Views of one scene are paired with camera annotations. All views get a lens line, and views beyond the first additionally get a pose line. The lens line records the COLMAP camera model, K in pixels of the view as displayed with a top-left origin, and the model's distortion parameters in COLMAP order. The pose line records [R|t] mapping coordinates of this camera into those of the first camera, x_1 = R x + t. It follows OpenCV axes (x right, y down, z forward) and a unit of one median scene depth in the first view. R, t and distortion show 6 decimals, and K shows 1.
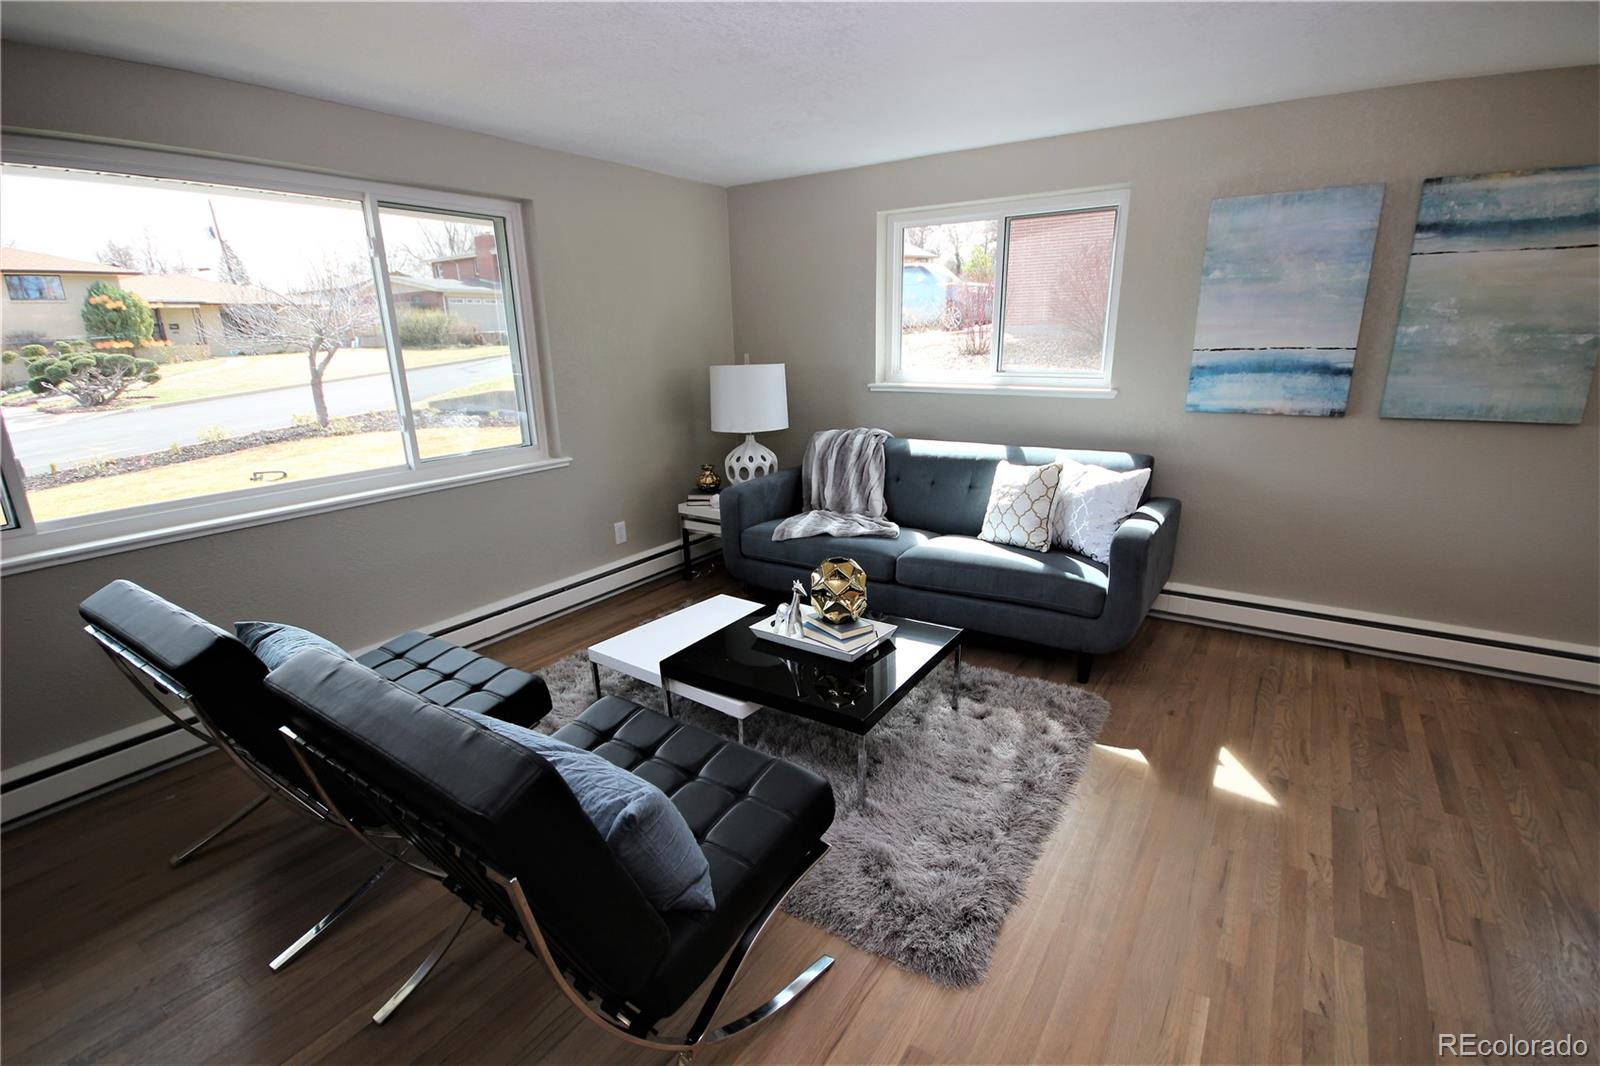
lens RADIAL K [[747.2, 0, 801.4], [0, 747.2, 553.9], [0, 0, 1]] dist [0.015534, -0.014030]
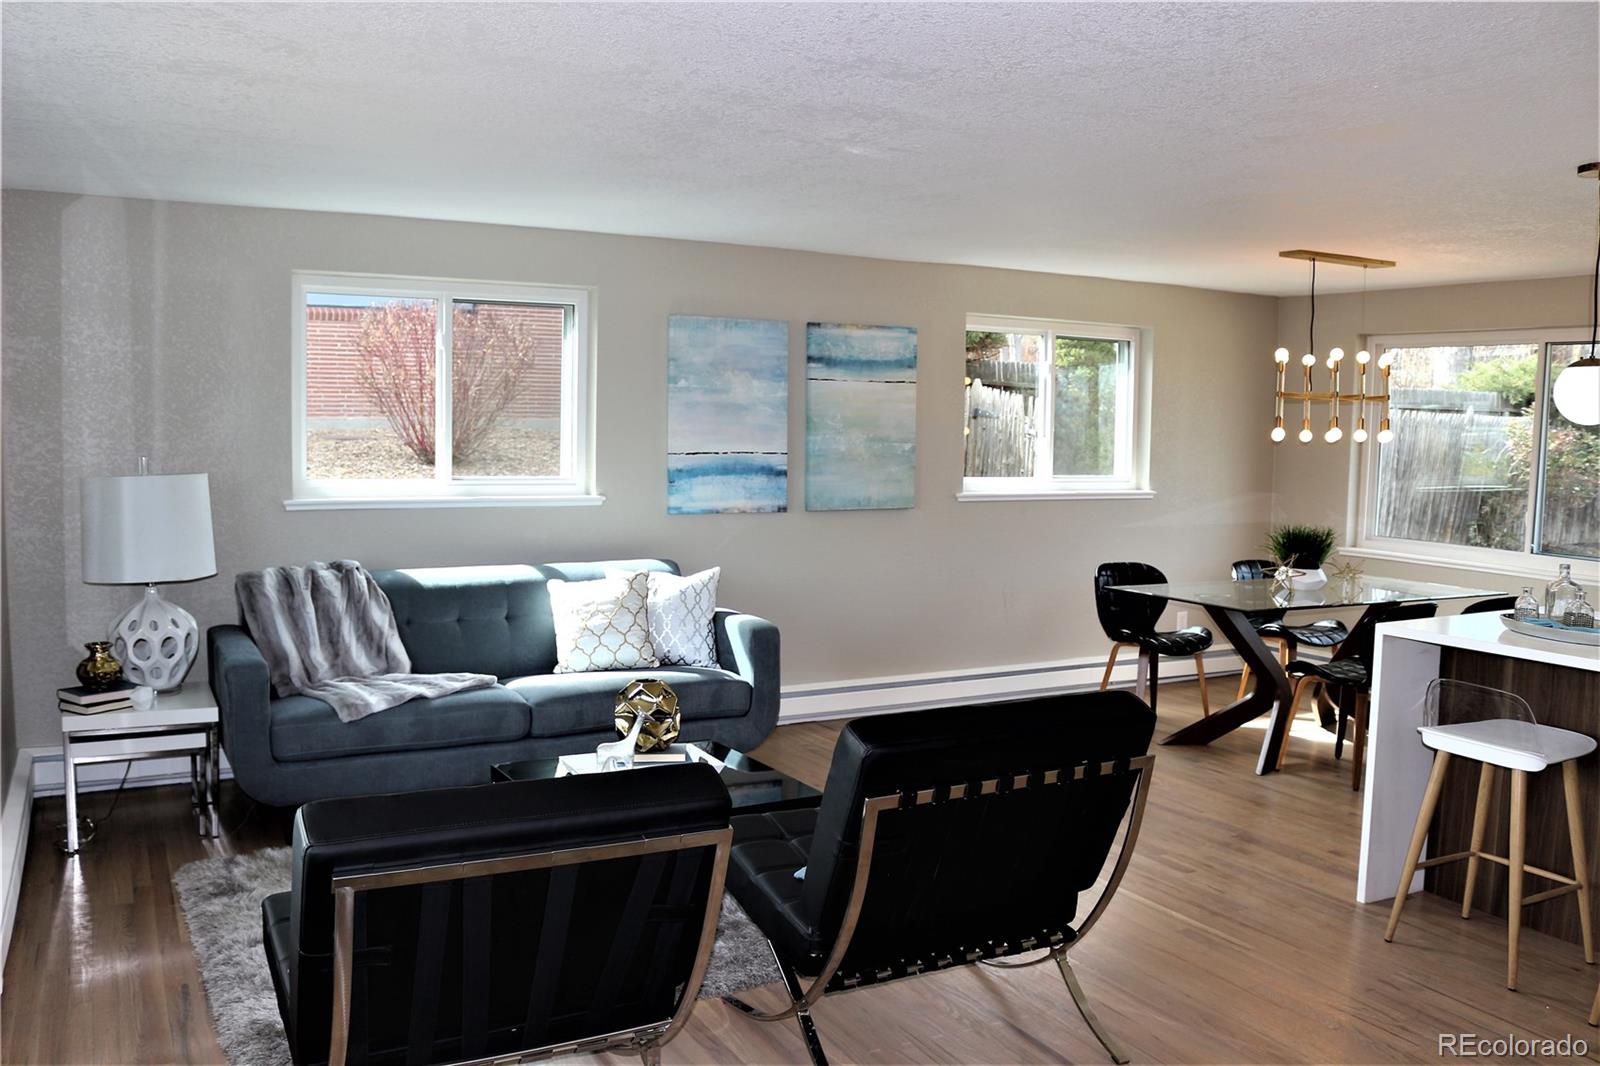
lens RADIAL K [[1320.7, 0, 776.7], [0, 1320.7, 542.2], [0, 0, 1]] dist [-0.133516, 0.102421]
pose [[0.469289, -0.053295, 0.881435, -1.025818], [0.228733, 0.971446, -0.063043, -0.015911], [-0.852906, 0.231198, 0.468080, 0.091618]]
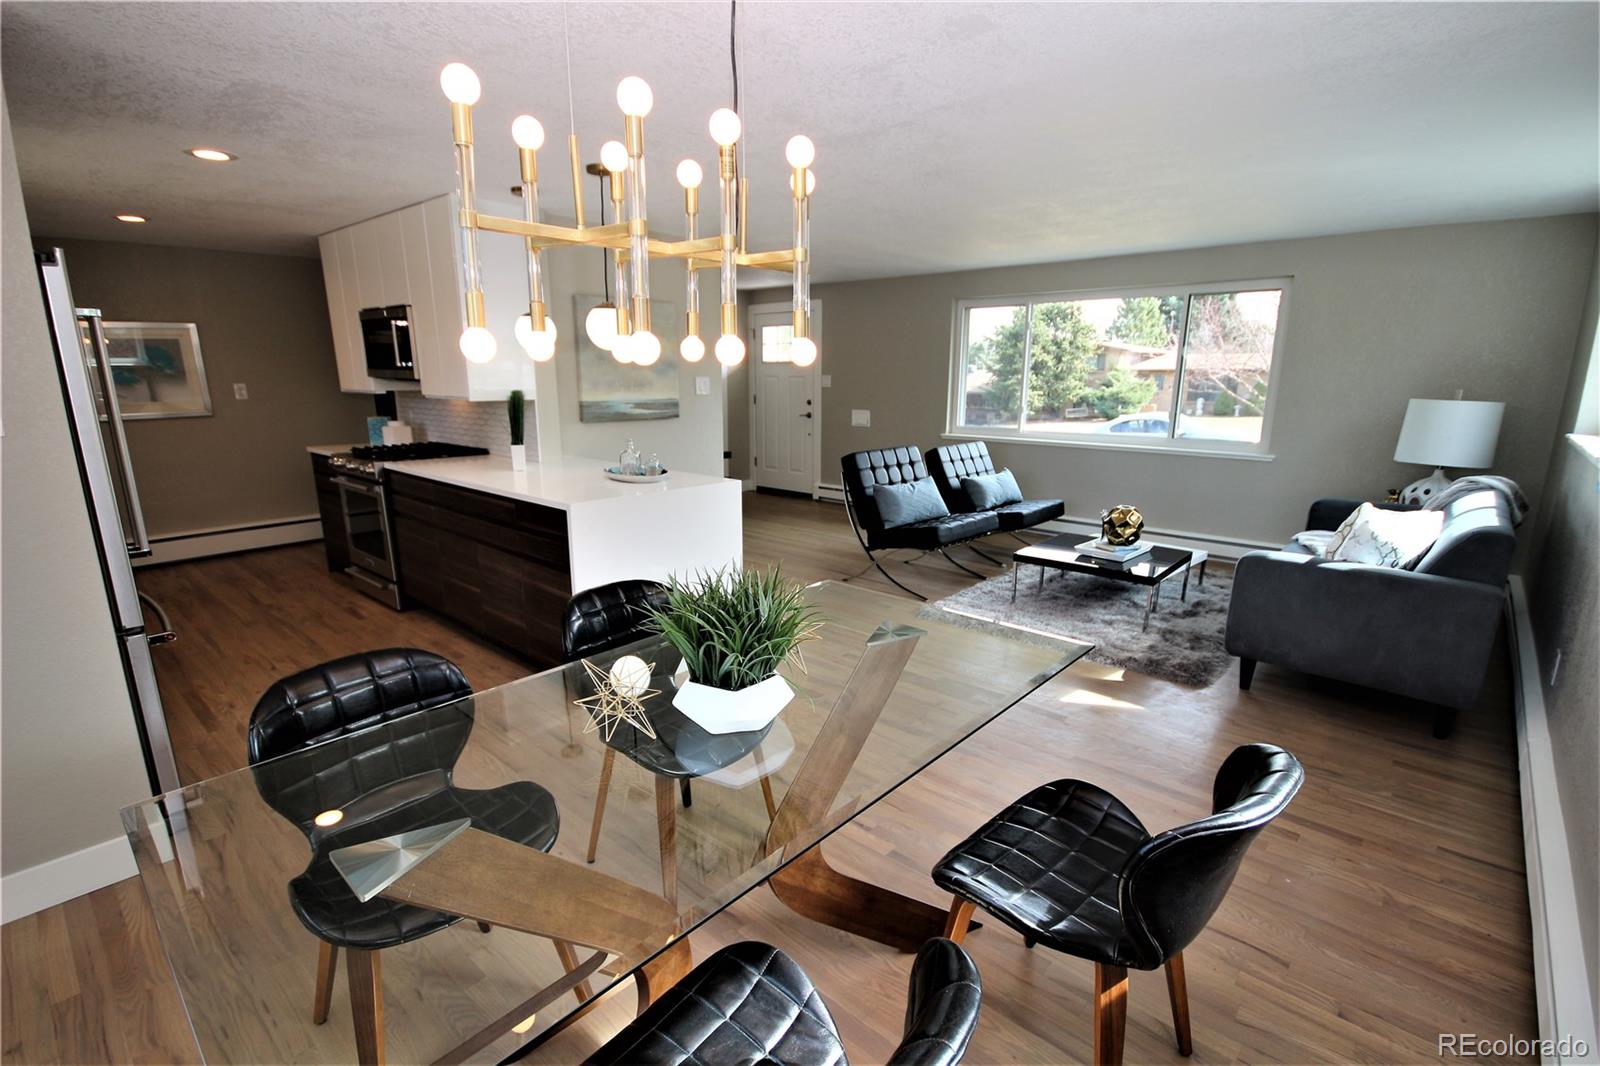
lens RADIAL K [[740.5, 0, 799.1], [0, 740.5, 553.4], [0, 0, 1]] dist [-0.002733, -0.000037]
pose [[-0.138214, 0.257258, -0.956407, 1.374998], [-0.287494, 0.913674, 0.287310, -0.125278], [0.947757, 0.314671, -0.052322, 0.365343]]
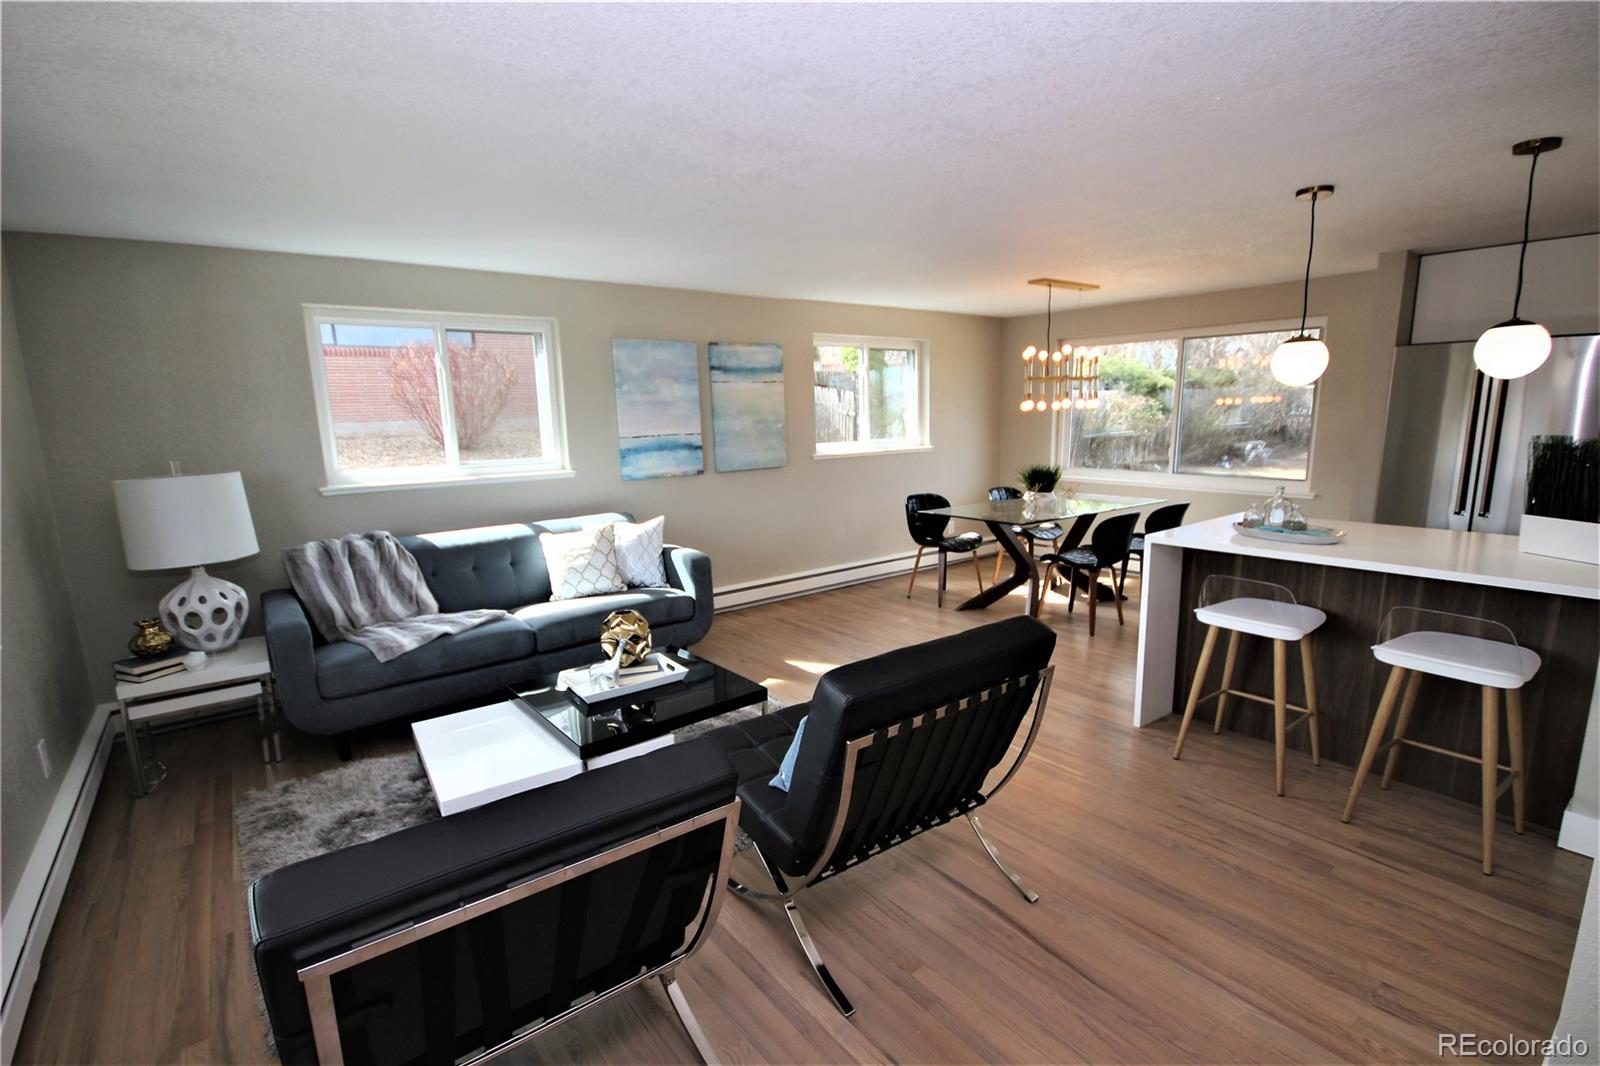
lens RADIAL K [[740.5, 0, 799.1], [0, 740.5, 553.4], [0, 0, 1]] dist [-0.002733, -0.000037]
pose [[0.314809, -0.167369, 0.934282, -0.775047], [0.290423, 0.954105, 0.073061, -0.070850], [-0.903631, 0.248337, 0.348968, 0.270978]]
